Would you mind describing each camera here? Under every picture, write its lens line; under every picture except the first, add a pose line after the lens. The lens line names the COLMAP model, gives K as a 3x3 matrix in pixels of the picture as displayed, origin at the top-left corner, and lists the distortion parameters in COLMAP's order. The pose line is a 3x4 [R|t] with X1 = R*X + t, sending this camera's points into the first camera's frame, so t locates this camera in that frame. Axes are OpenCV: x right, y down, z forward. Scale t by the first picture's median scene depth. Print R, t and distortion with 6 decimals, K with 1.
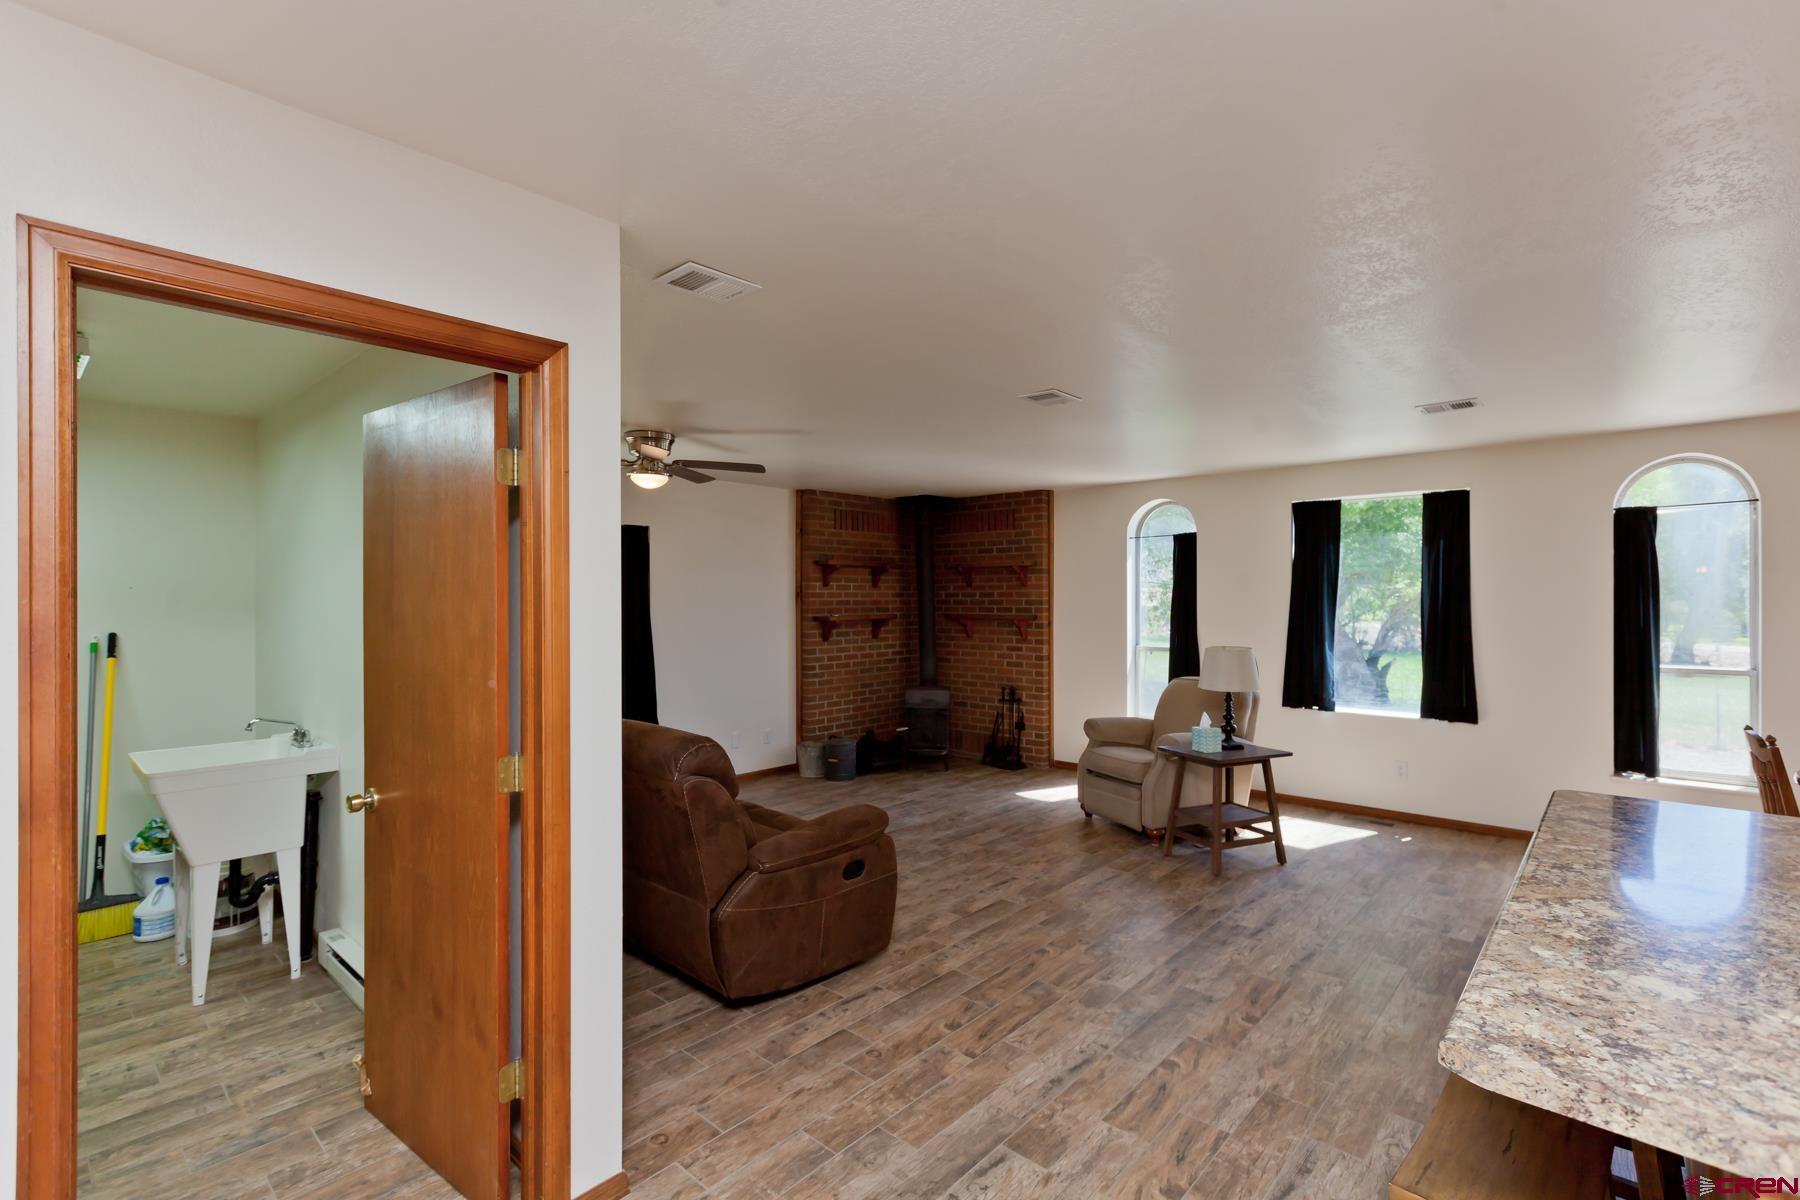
lens RADIAL K [[829.6, 0, 902.9], [0, 829.6, 595.2], [0, 0, 1]] dist [0.008571, -0.003275]
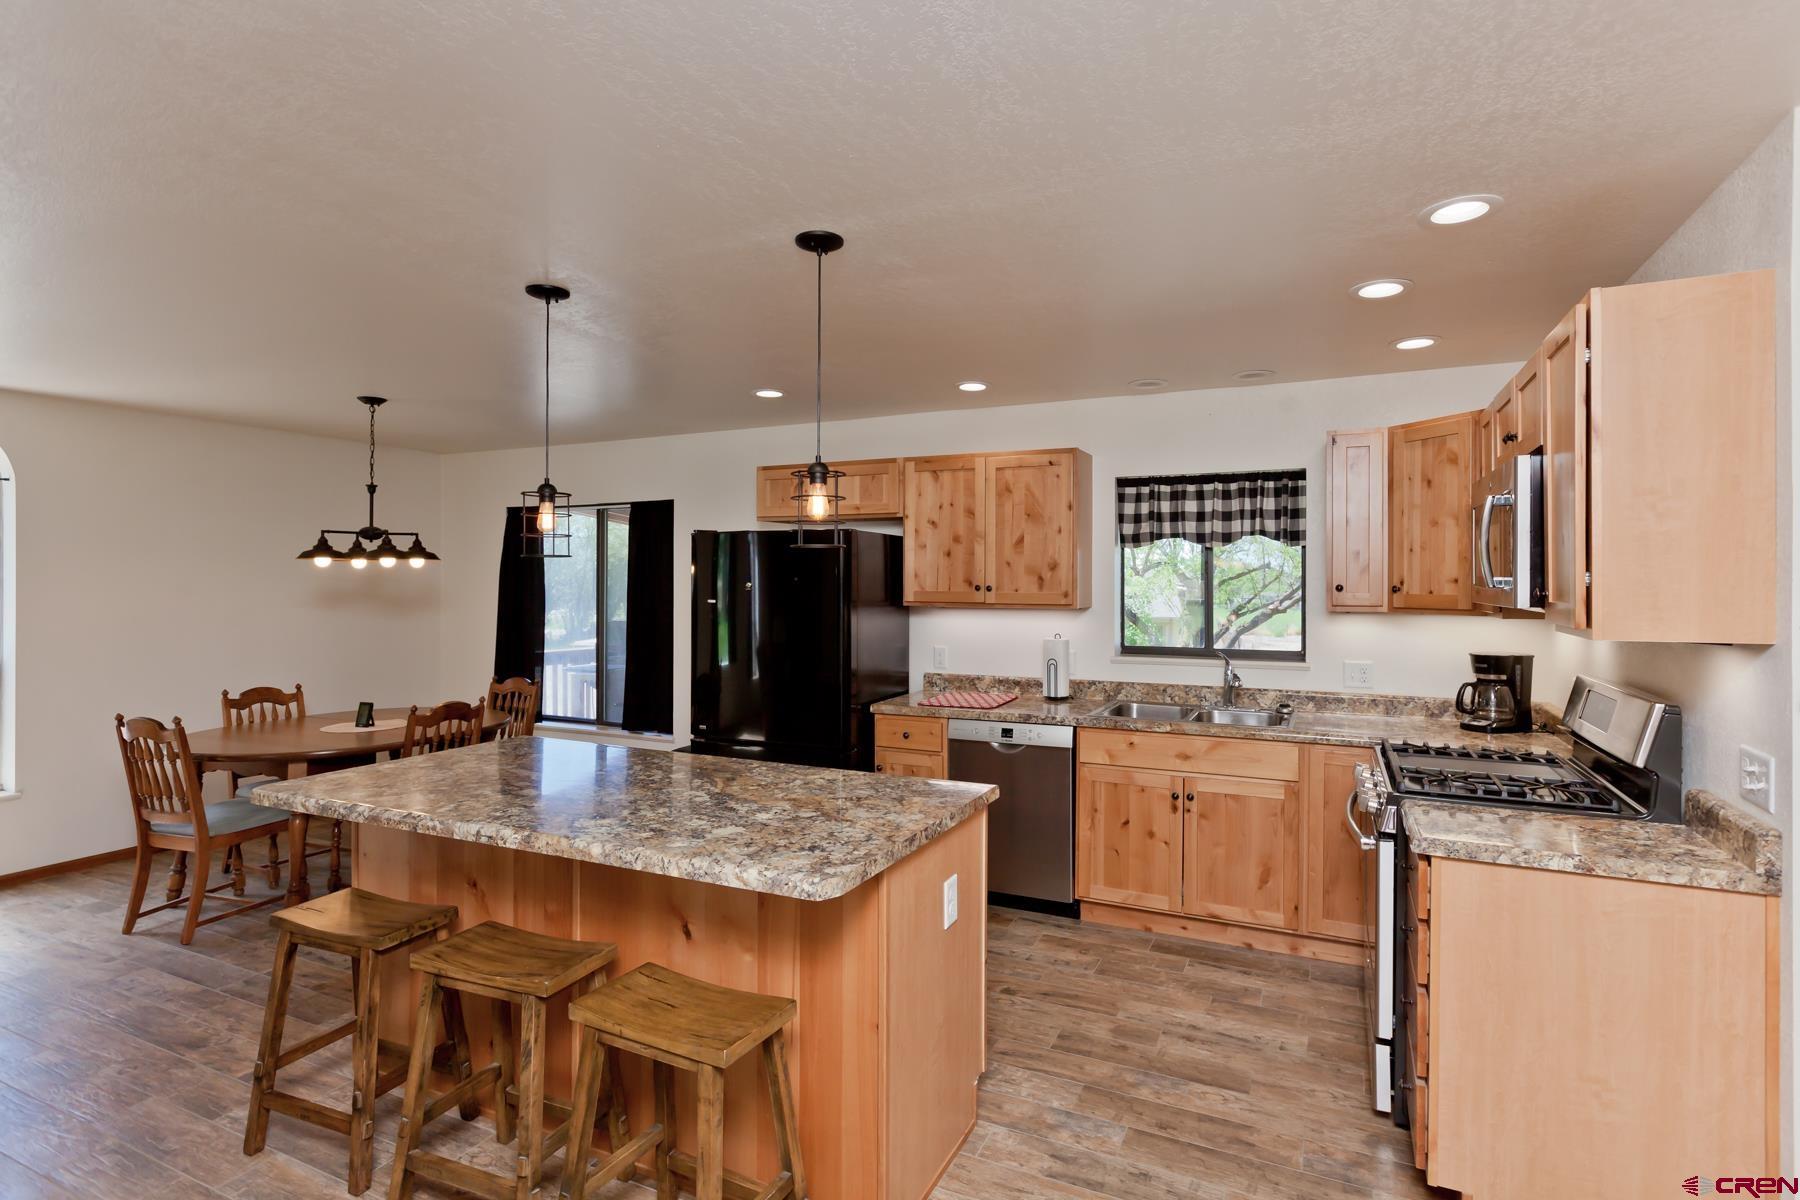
lens RADIAL K [[887.0, 0, 936.6], [0, 887.0, 577.3], [0, 0, 1]] dist [-0.001207, -0.000769]
pose [[-0.301388, 0.006199, 0.953481, -0.312304], [-0.003114, 0.999967, -0.007485, -0.001427], [-0.953496, -0.005225, -0.301359, 0.426599]]
